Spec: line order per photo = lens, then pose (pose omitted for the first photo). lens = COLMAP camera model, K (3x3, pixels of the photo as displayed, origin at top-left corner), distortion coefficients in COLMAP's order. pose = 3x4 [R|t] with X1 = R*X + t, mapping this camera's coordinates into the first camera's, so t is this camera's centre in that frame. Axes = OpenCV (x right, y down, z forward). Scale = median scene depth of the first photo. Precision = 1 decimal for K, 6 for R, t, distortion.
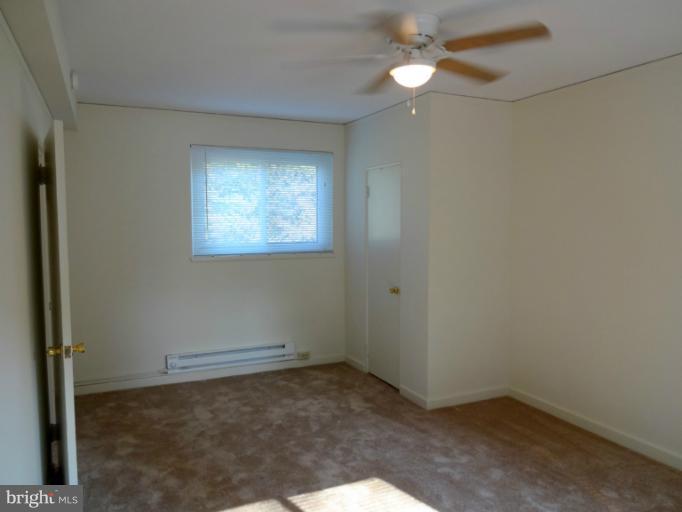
lens RADIAL K [[518.8, 0, 341.0], [0, 518.8, 256.0], [0, 0, 1]] dist [0.002751, 0.014072]
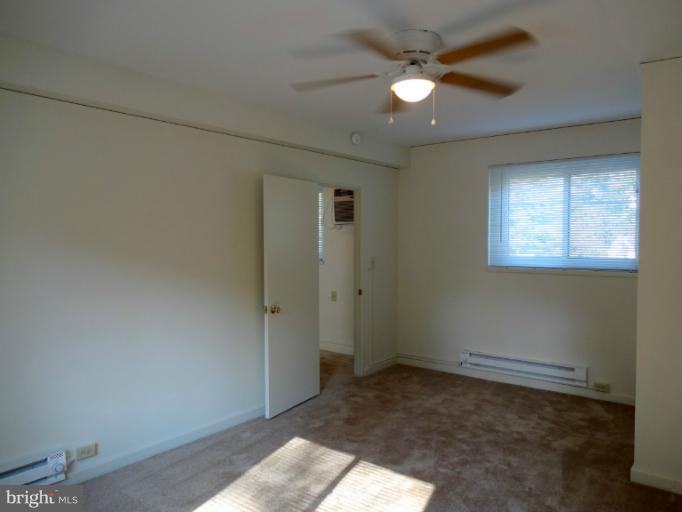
lens RADIAL K [[511.1, 0, 341.0], [0, 511.1, 256.0], [0, 0, 1]] dist [0.003644, 0.006108]
pose [[0.463741, 0.041191, -0.885013, 0.630559], [-0.059042, 0.998135, 0.015518, -0.023807], [0.884001, 0.045057, 0.465308, 0.250502]]
